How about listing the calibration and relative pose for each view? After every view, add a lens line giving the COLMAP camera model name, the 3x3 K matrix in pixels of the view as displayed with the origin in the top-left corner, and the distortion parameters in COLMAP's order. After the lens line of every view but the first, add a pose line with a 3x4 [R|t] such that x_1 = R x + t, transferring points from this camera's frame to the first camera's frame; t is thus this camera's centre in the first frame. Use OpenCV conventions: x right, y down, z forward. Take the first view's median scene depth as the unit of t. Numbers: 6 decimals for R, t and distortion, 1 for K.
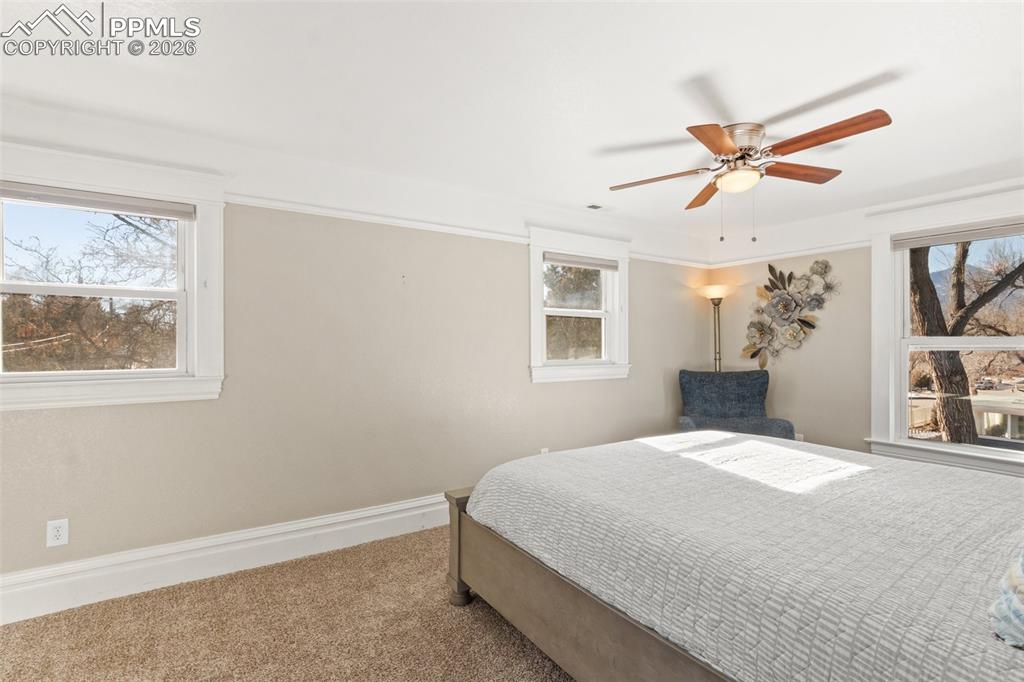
lens RADIAL K [[483.2, 0, 510.4], [0, 483.2, 338.5], [0, 0, 1]] dist [-0.007365, 0.001502]
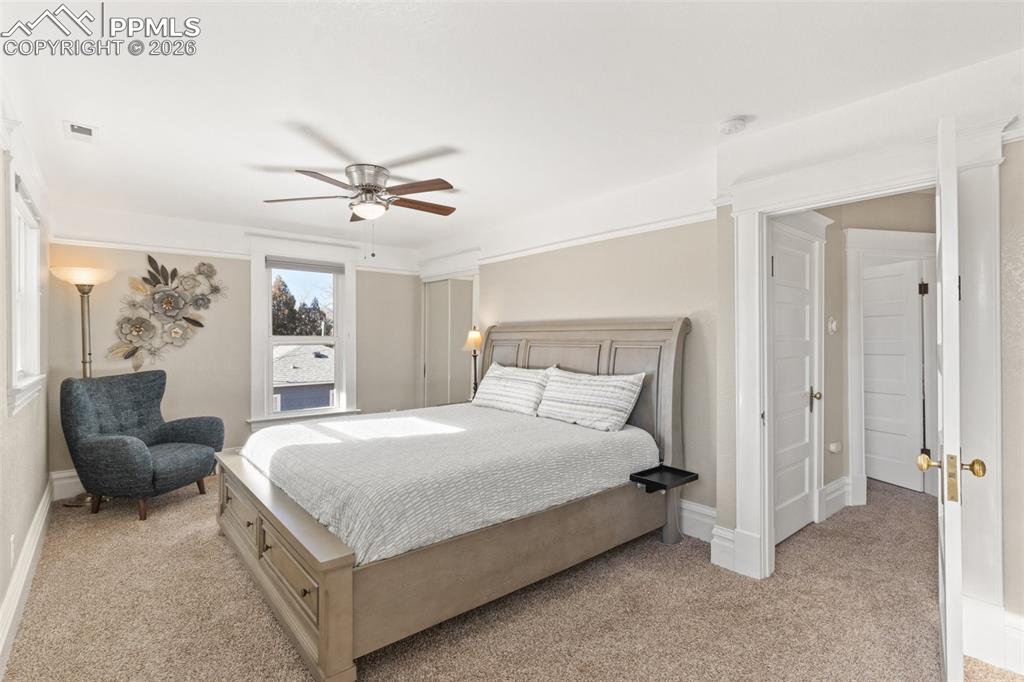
lens RADIAL K [[483.2, 0, 489.0], [0, 483.2, 338.9], [0, 0, 1]] dist [-0.007365, 0.001502]
pose [[-0.094660, 0.000511, 0.995510, -0.446210], [-0.003941, 0.999992, -0.000888, 0.003538], [-0.995502, -0.004007, -0.094658, 0.451612]]
